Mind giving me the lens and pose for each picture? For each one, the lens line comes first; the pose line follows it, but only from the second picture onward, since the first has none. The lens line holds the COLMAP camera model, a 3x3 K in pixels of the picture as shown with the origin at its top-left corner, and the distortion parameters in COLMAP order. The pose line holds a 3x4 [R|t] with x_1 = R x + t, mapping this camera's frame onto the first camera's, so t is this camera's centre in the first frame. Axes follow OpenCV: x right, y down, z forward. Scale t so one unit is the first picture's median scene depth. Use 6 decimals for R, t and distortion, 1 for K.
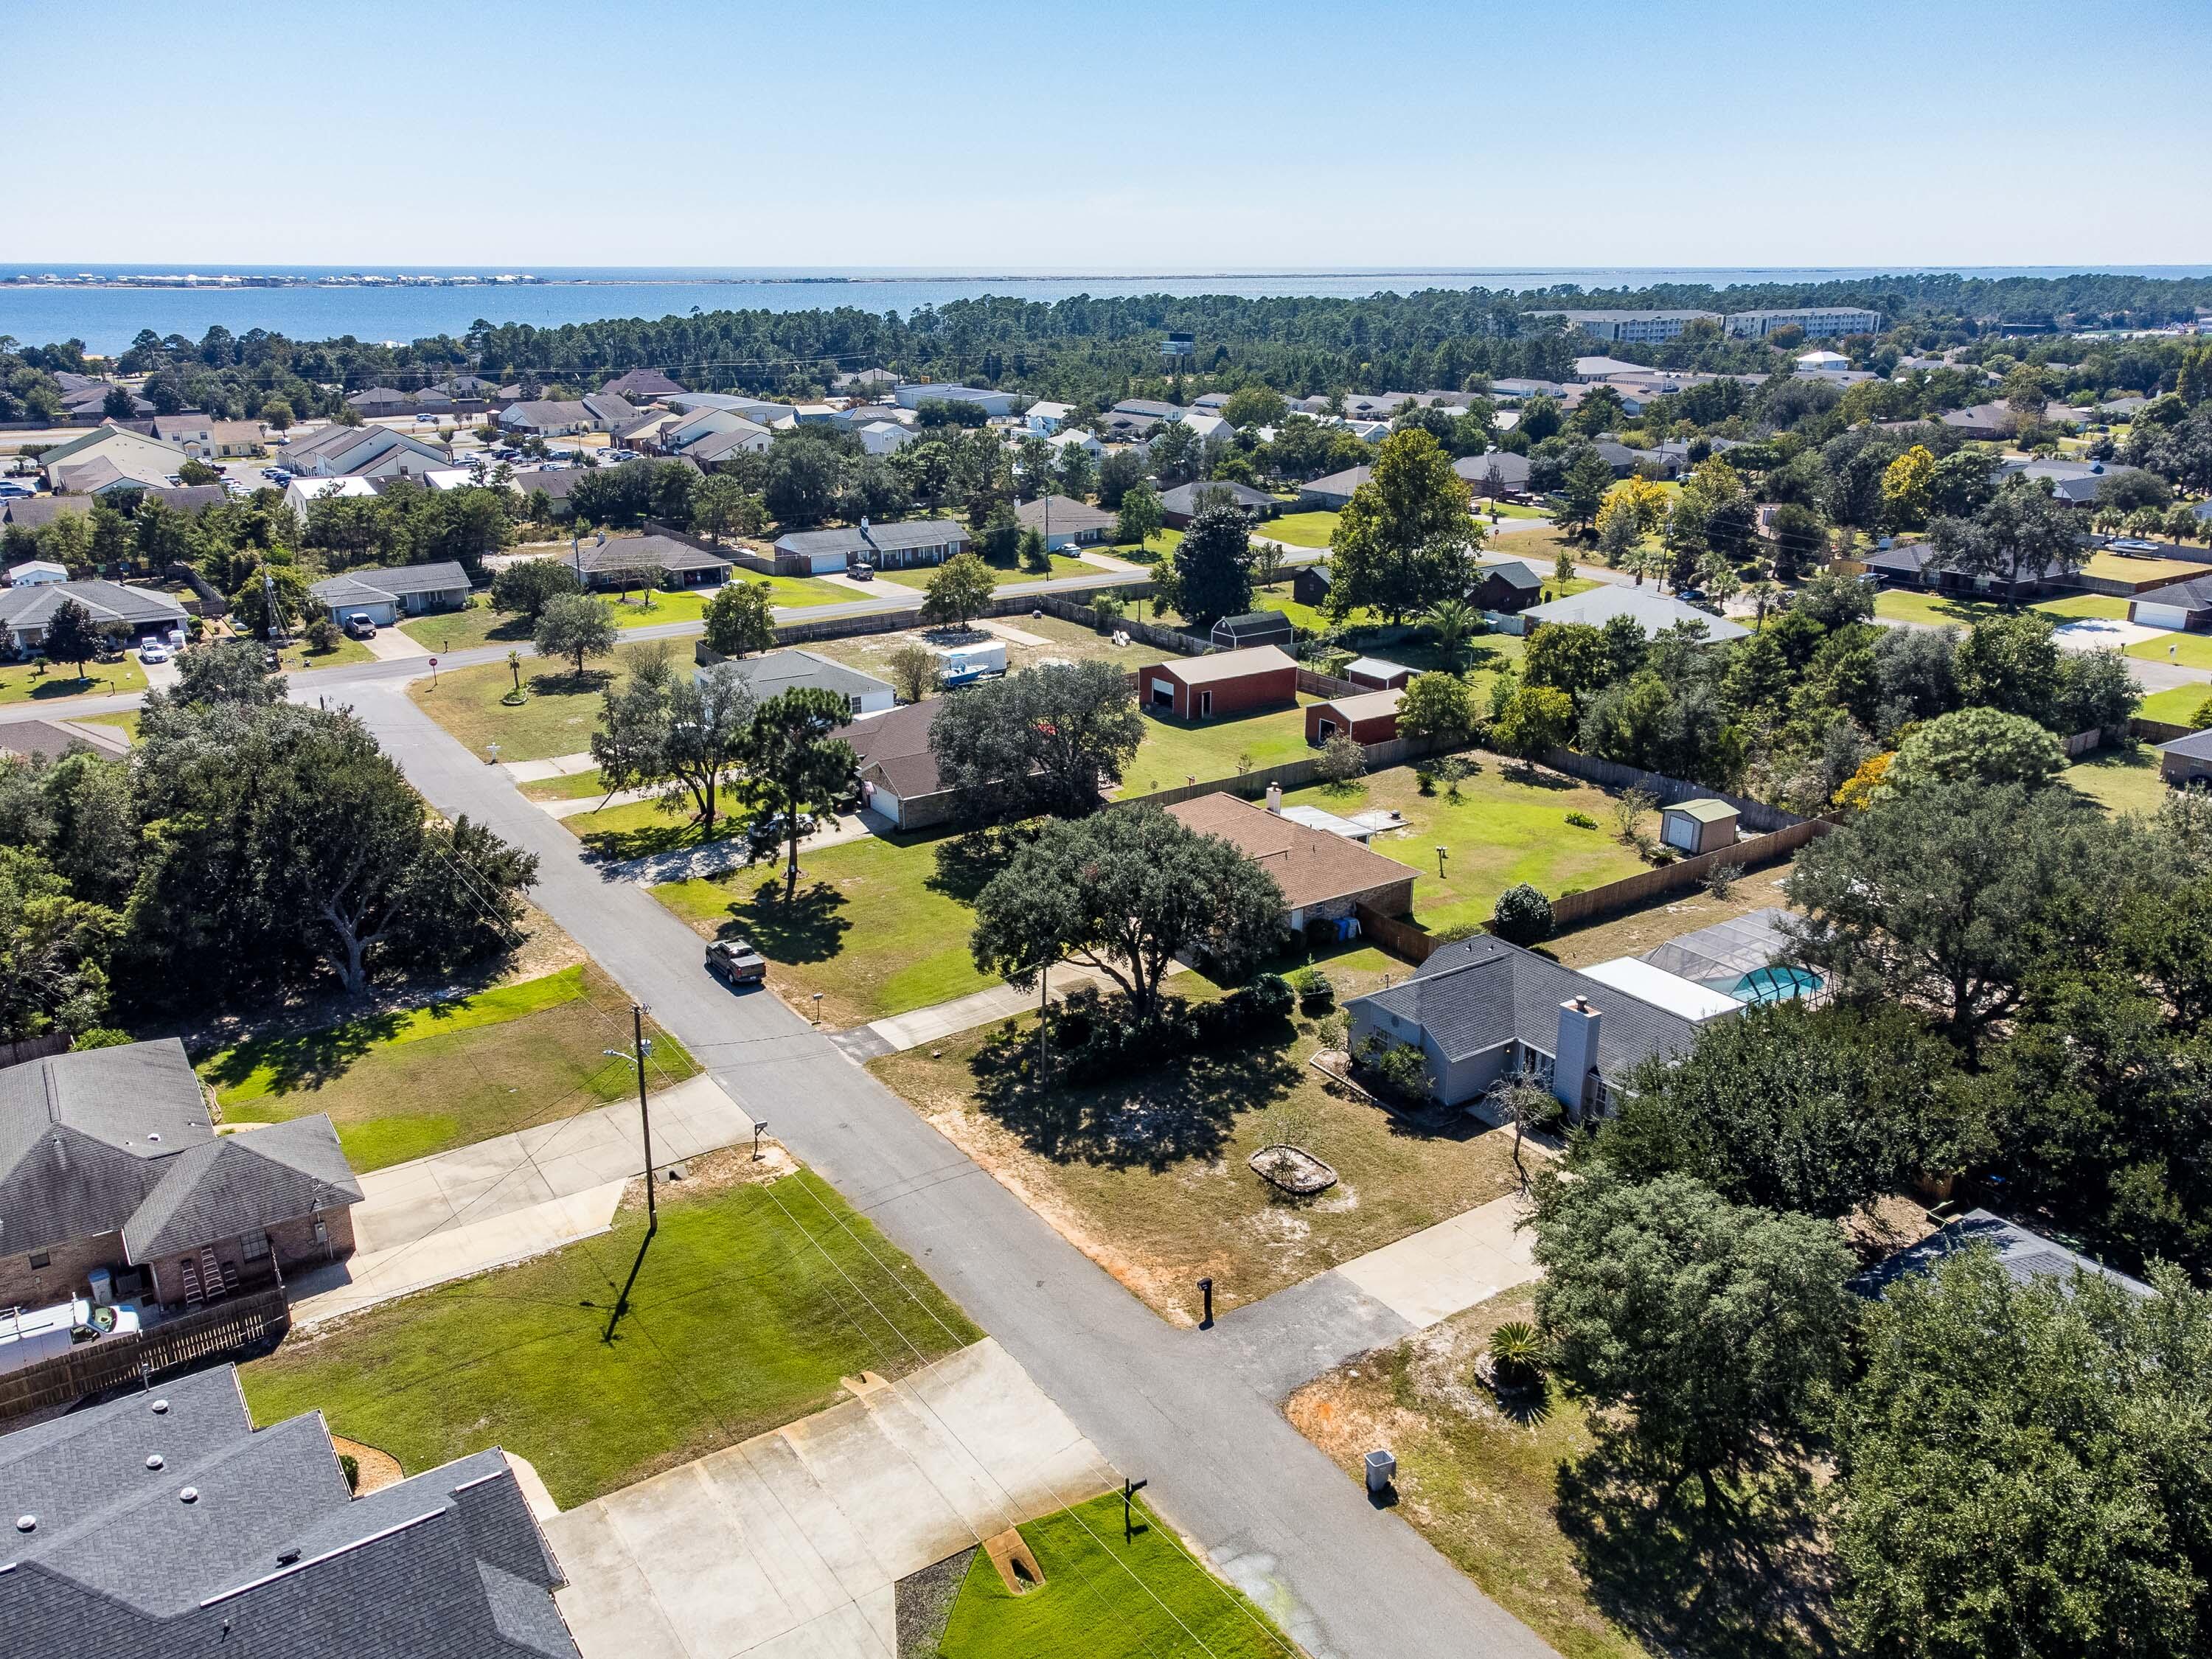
lens RADIAL K [[1645.9, 0, 1100.8], [0, 1645.9, 843.1], [0, 0, 1]] dist [0.019777, 0.000644]
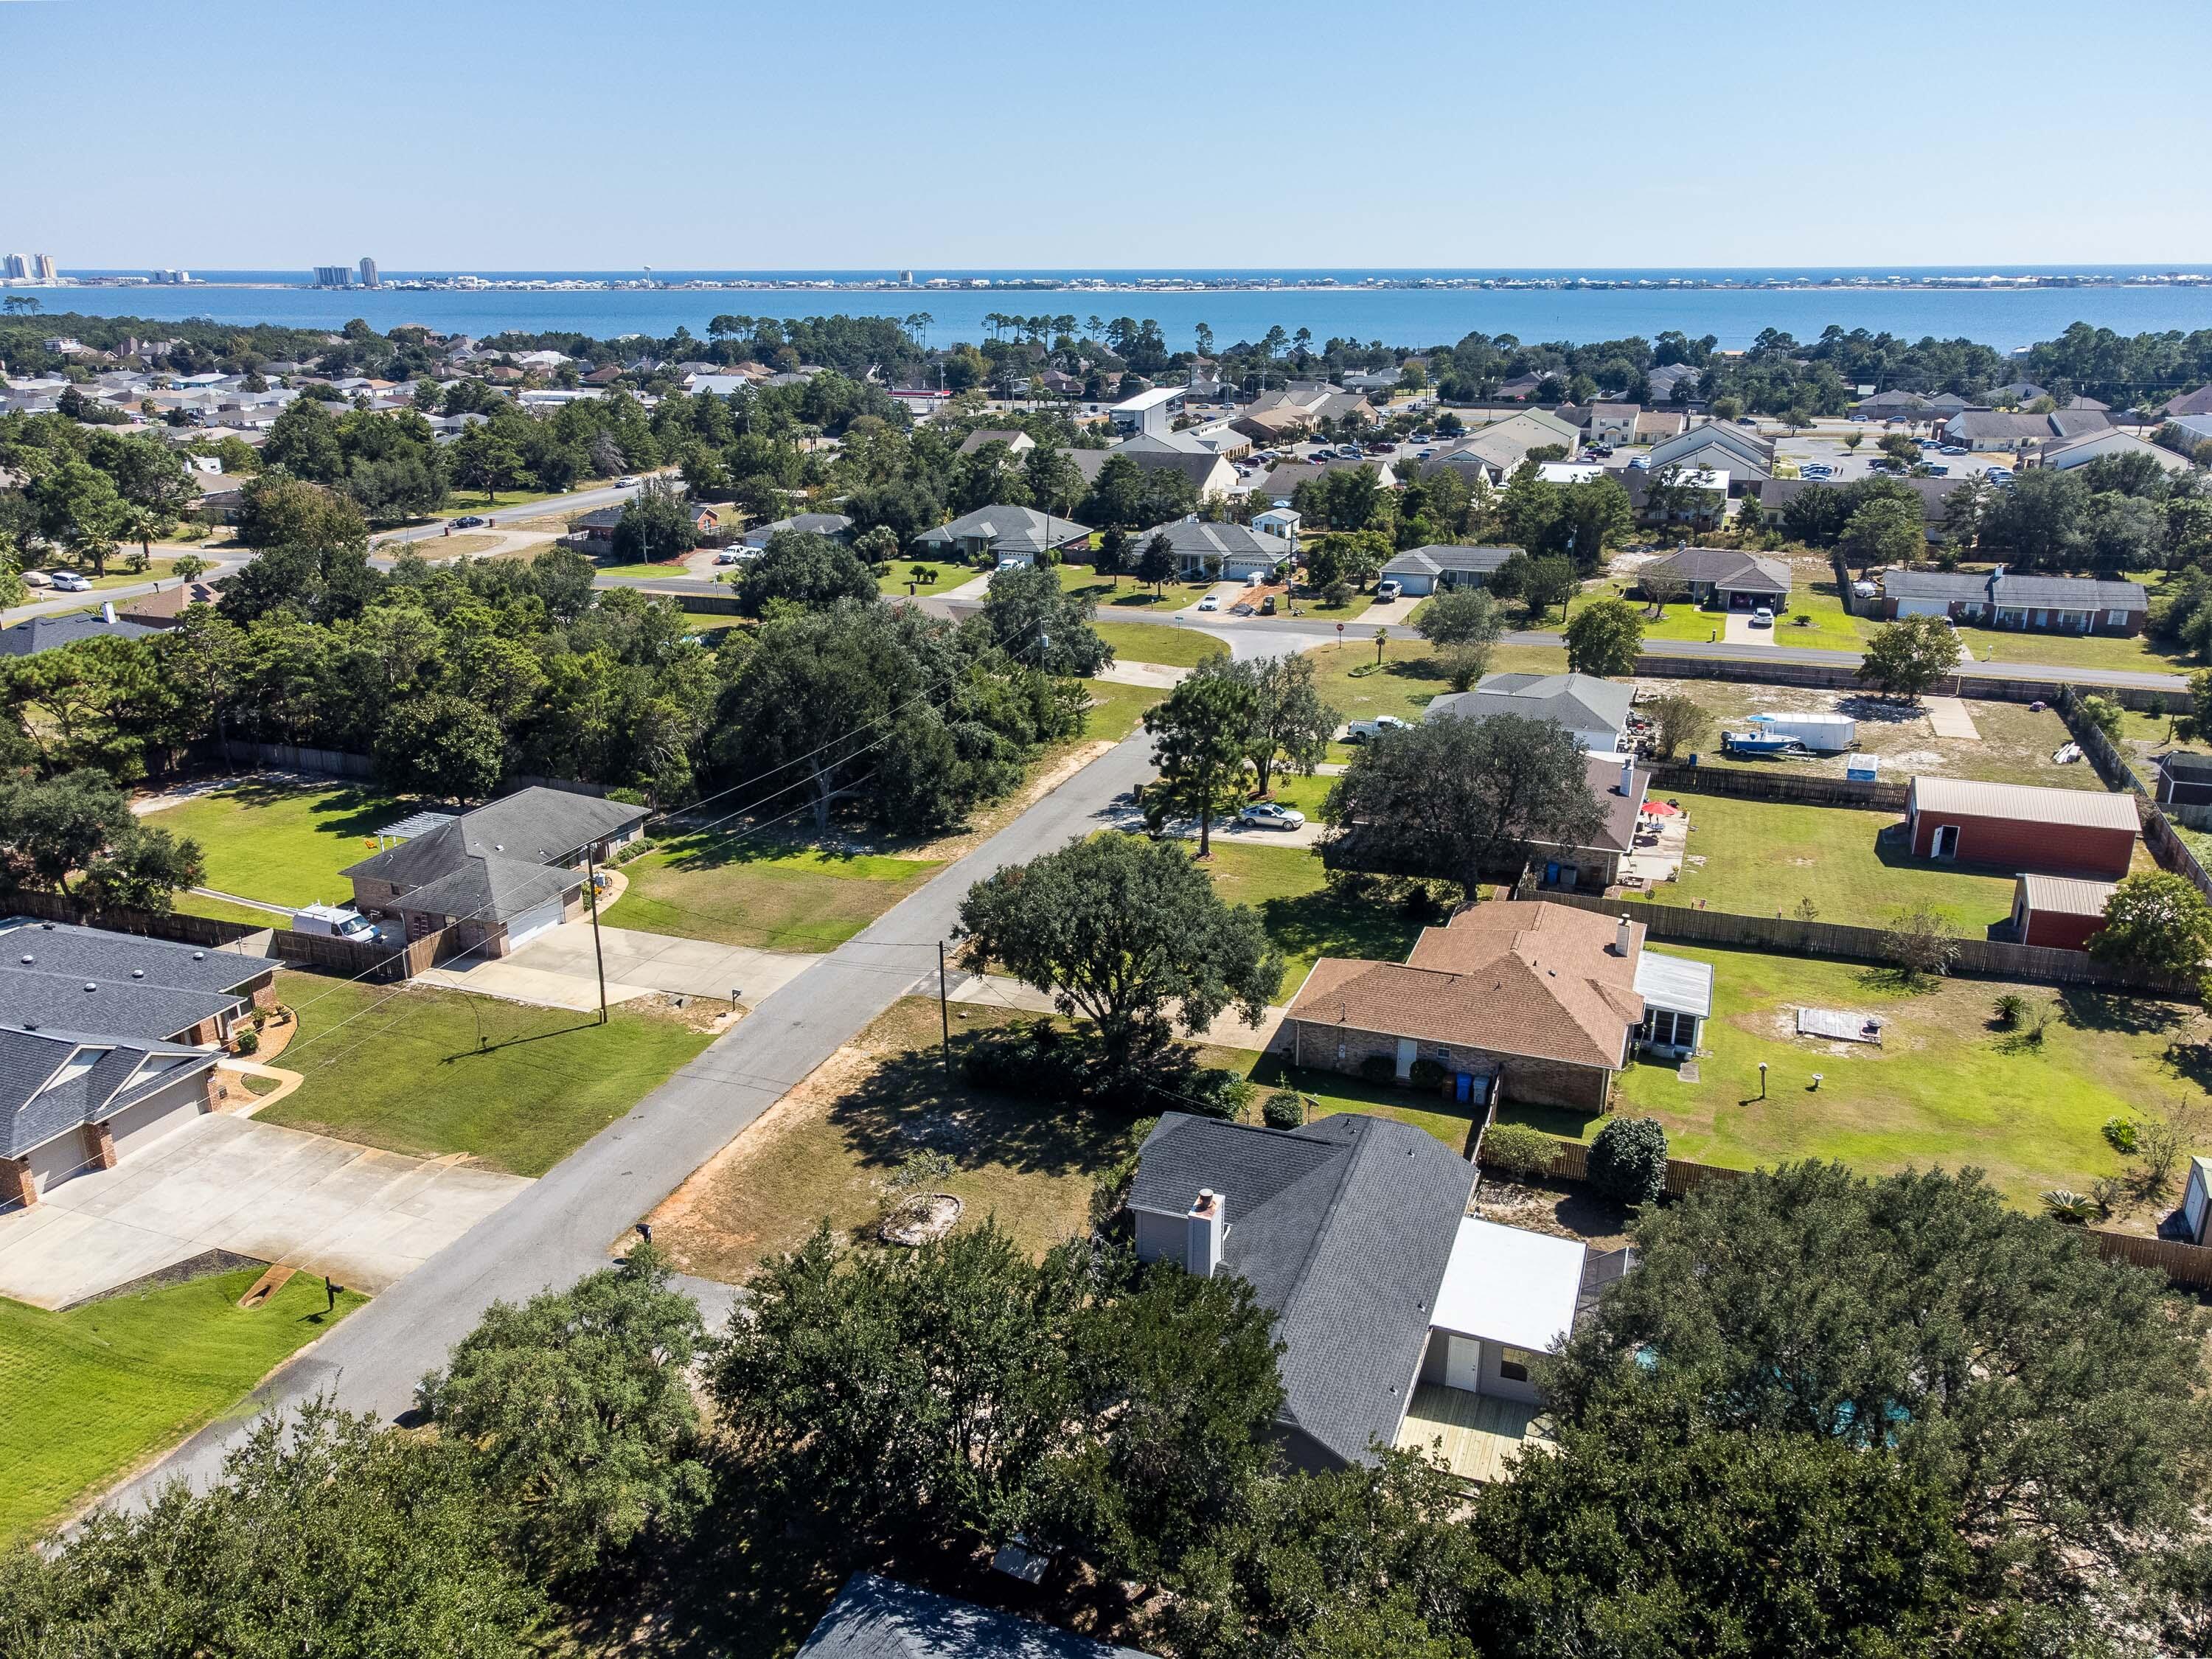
lens RADIAL K [[1645.9, 0, 1107.6], [0, 1645.9, 839.3], [0, 0, 1]] dist [0.019777, 0.000644]
pose [[0.573775, 0.266113, -0.774574, 0.615173], [-0.268077, 0.954667, 0.129405, -0.116292], [0.773897, 0.133396, 0.619103, 0.341489]]
